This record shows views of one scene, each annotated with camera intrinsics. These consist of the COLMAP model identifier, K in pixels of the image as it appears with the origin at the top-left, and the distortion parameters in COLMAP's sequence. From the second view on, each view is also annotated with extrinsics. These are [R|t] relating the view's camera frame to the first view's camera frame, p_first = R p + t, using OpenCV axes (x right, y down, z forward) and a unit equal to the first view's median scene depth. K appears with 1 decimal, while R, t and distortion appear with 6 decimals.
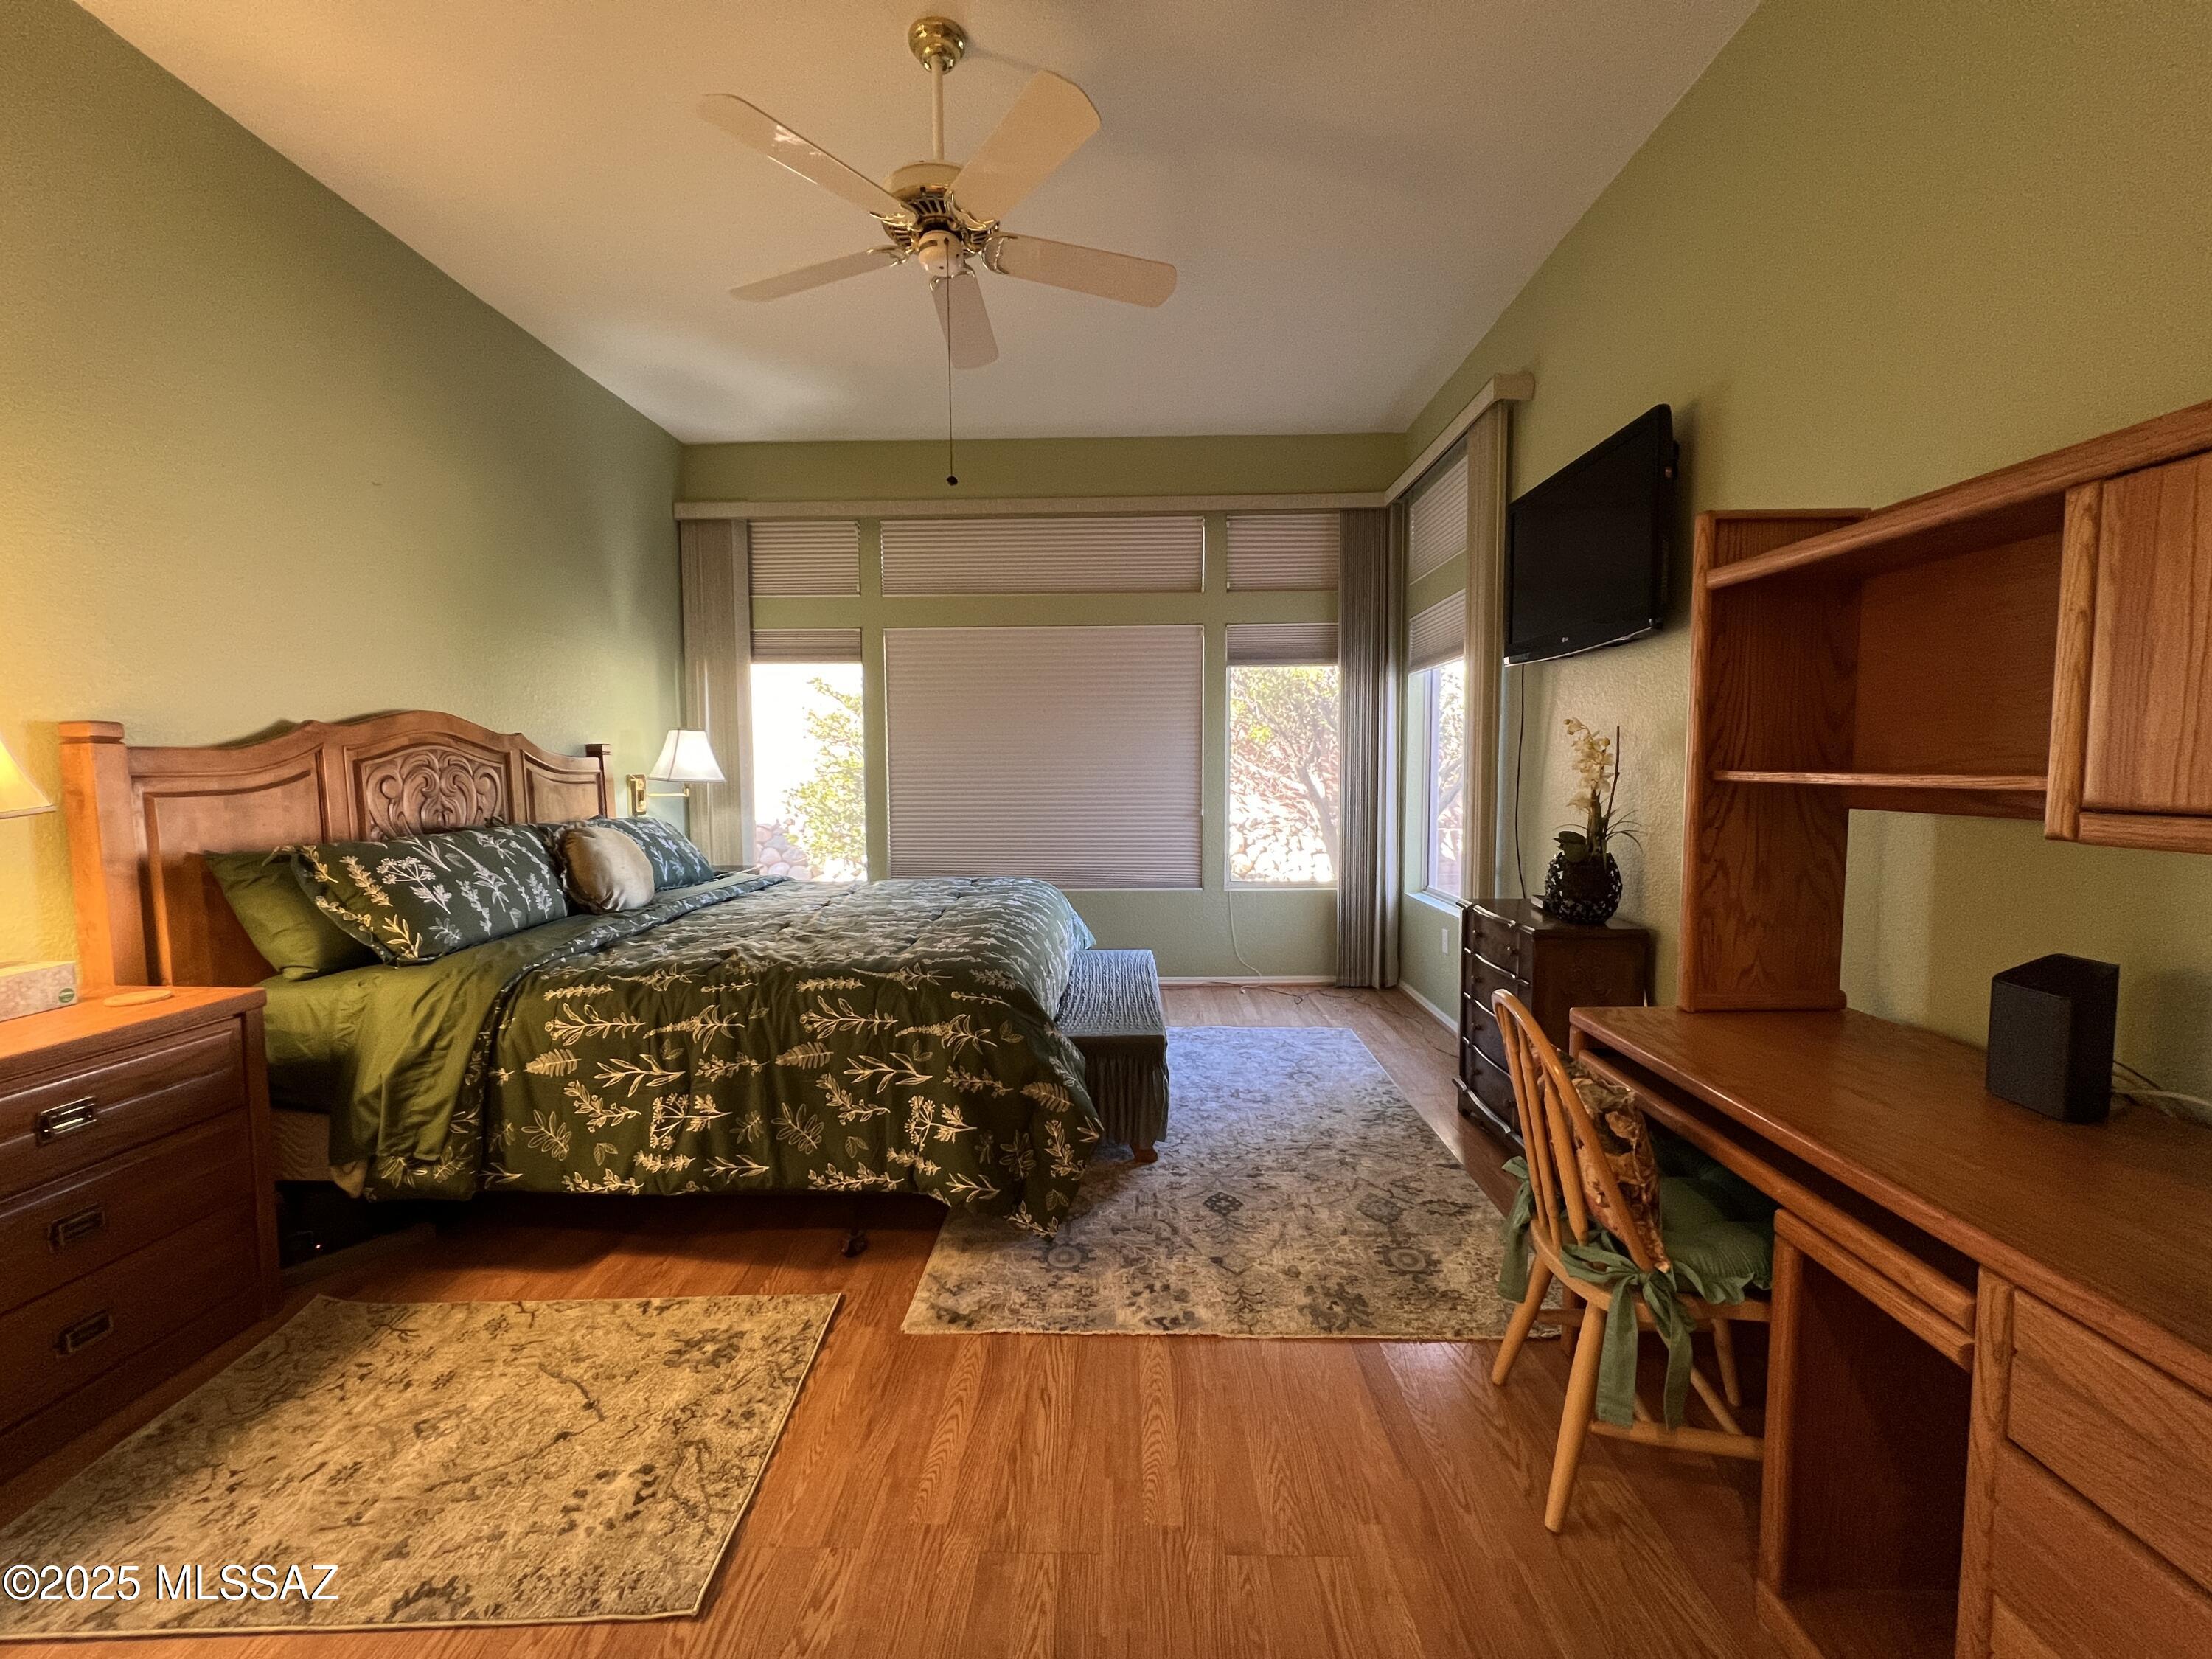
lens RADIAL K [[886.5, 0, 1112.4], [0, 886.5, 831.8], [0, 0, 1]] dist [-0.001087, -0.000189]
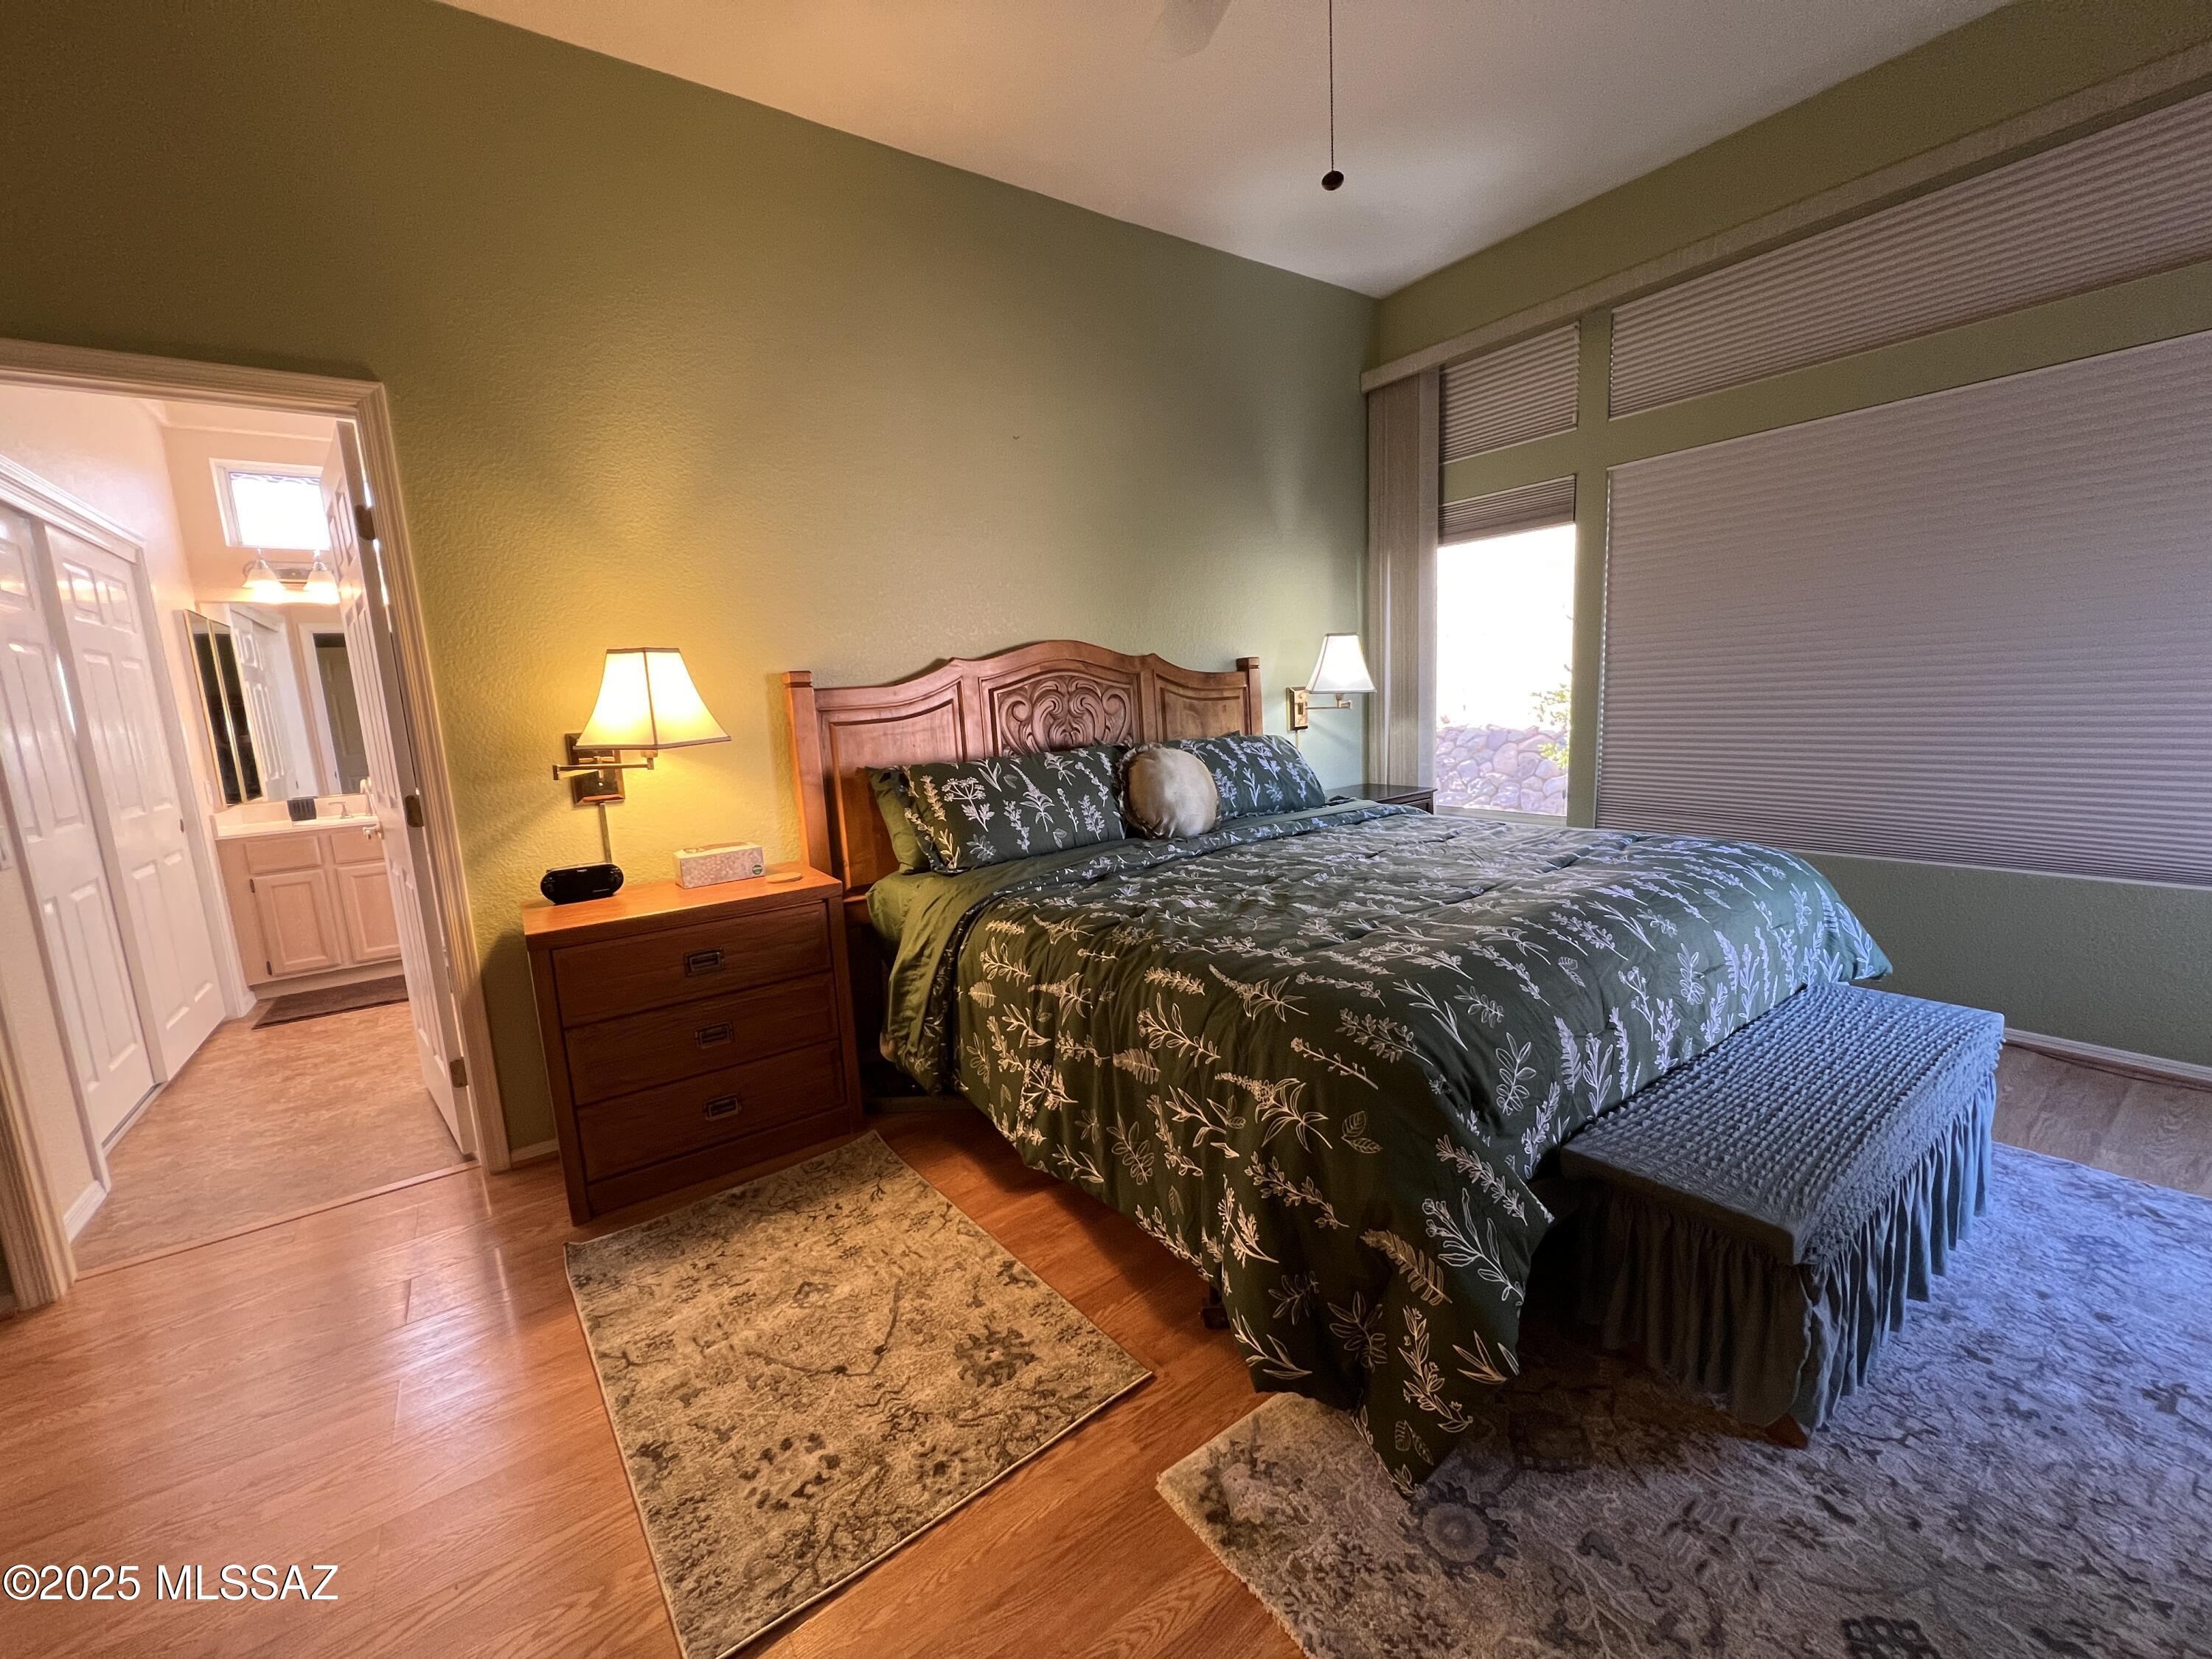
lens RADIAL K [[886.5, 0, 1112.8], [0, 886.5, 828.4], [0, 0, 1]] dist [-0.001087, -0.000189]
pose [[0.586578, 0.100147, -0.803677, 0.246680], [-0.008762, 0.993052, 0.117350, -0.045099], [0.809845, -0.061793, 0.583380, 0.535935]]
